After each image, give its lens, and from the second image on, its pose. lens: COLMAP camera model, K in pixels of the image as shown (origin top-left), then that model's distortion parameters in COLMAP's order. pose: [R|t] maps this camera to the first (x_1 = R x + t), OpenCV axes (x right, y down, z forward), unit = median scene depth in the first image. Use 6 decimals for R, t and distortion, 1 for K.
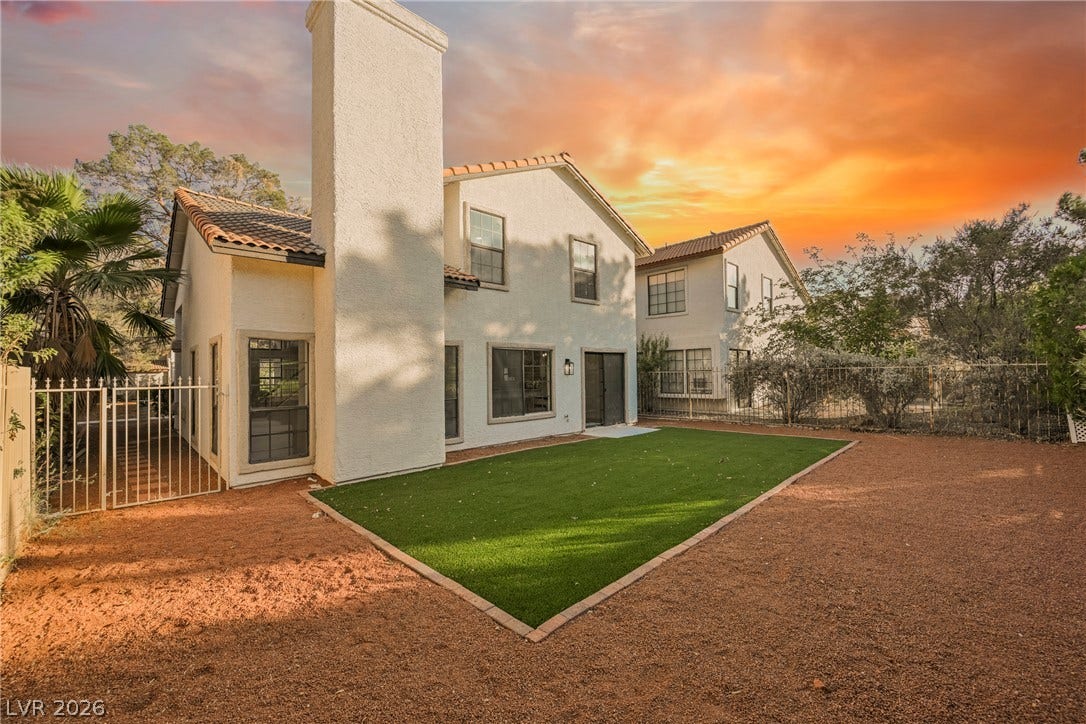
lens RADIAL K [[434.3, 0, 543.0], [0, 434.3, 362.0], [0, 0, 1]] dist [-0.000025, 0.000059]
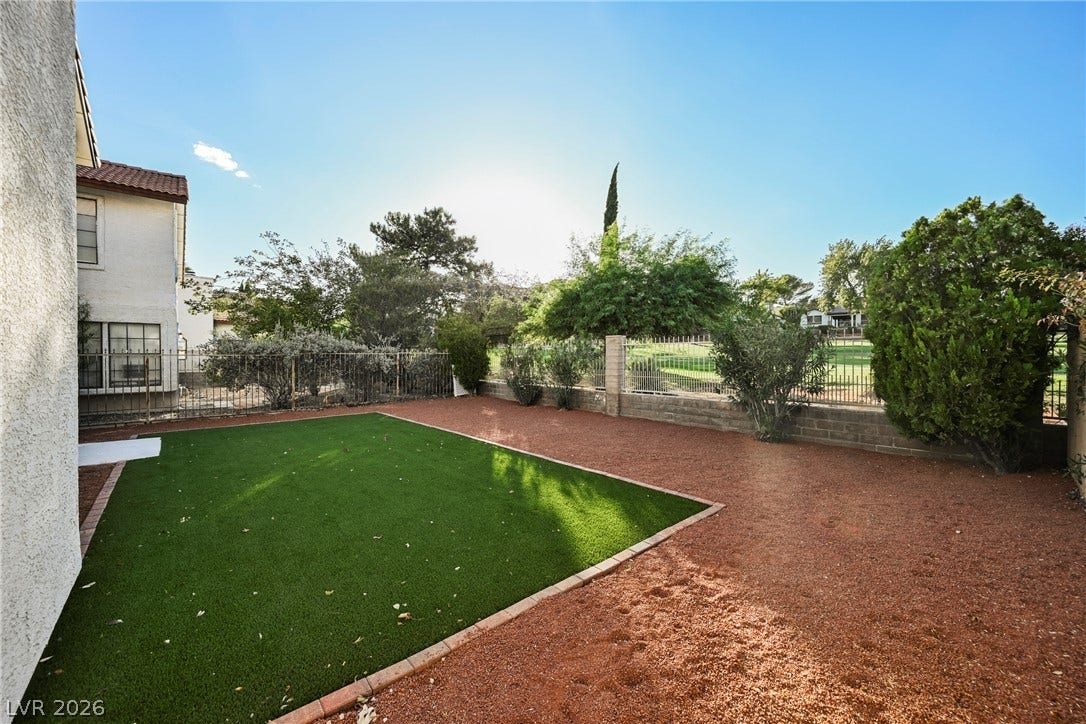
lens RADIAL K [[426.3, 0, 545.8], [0, 426.3, 360.7], [0, 0, 1]] dist [-0.000907, -0.000038]
pose [[0.040237, 0.006157, 0.999171, -1.052730], [-0.024943, 0.999676, -0.005155, 0.059812], [-0.998879, -0.024714, 0.040377, 1.004624]]
